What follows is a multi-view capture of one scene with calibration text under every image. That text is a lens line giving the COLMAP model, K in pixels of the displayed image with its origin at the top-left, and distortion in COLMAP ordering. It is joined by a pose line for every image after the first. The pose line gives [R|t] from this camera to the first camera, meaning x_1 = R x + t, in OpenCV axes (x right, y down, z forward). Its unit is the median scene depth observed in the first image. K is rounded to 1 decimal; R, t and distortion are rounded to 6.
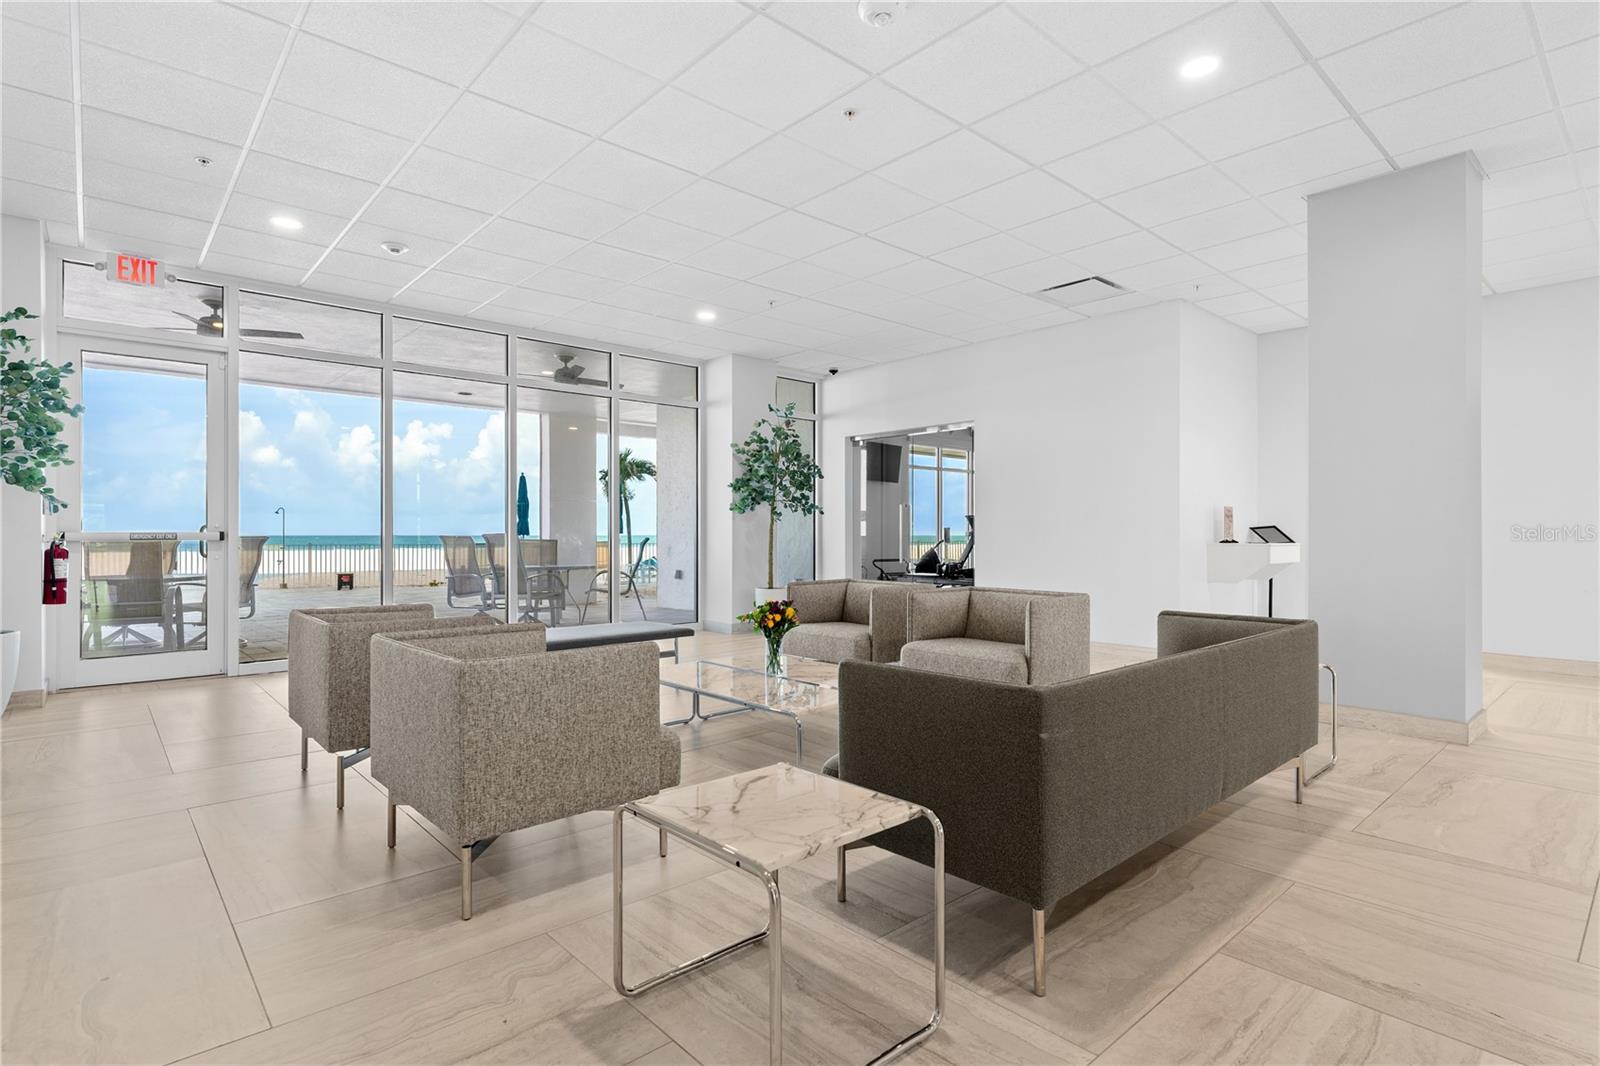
lens RADIAL K [[787.2, 0, 772.0], [0, 787.2, 536.3], [0, 0, 1]] dist [0.000539, -0.001031]
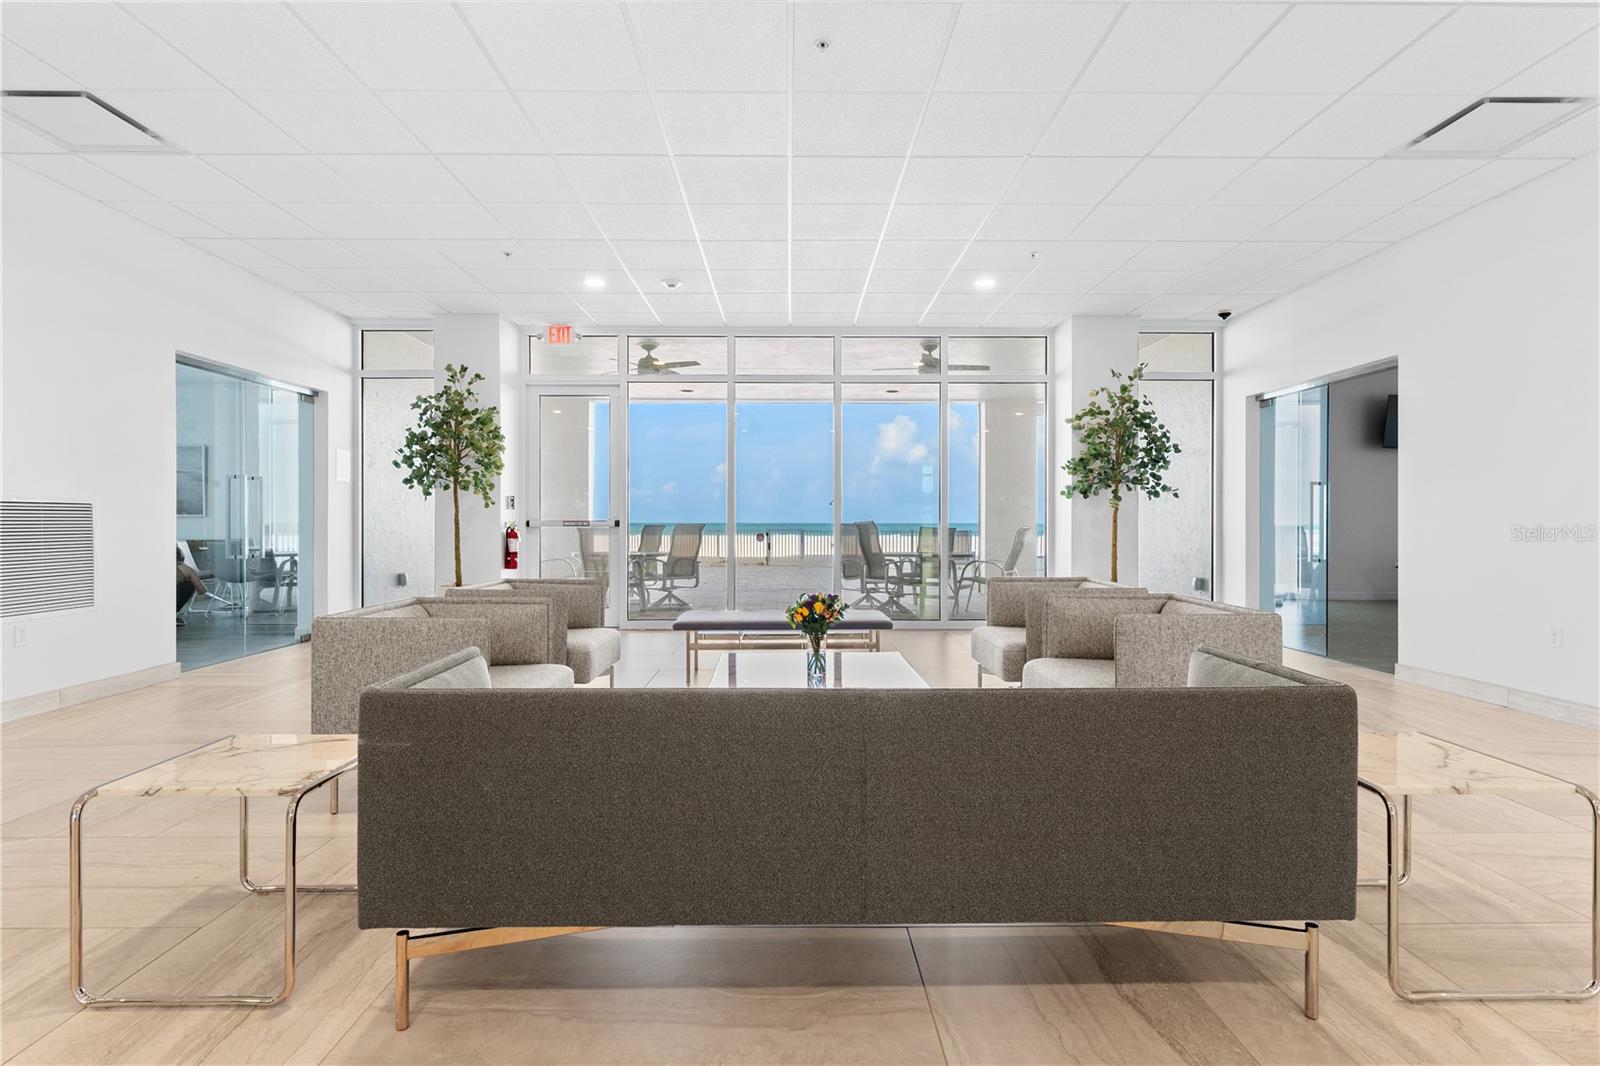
lens RADIAL K [[787.2, 0, 796.2], [0, 787.2, 527.9], [0, 0, 1]] dist [0.000539, -0.001031]
pose [[0.758987, 0.004763, -0.651089, 0.381398], [-0.001785, 0.999985, 0.005234, -0.000524], [0.651104, -0.002810, 0.758984, 0.181752]]
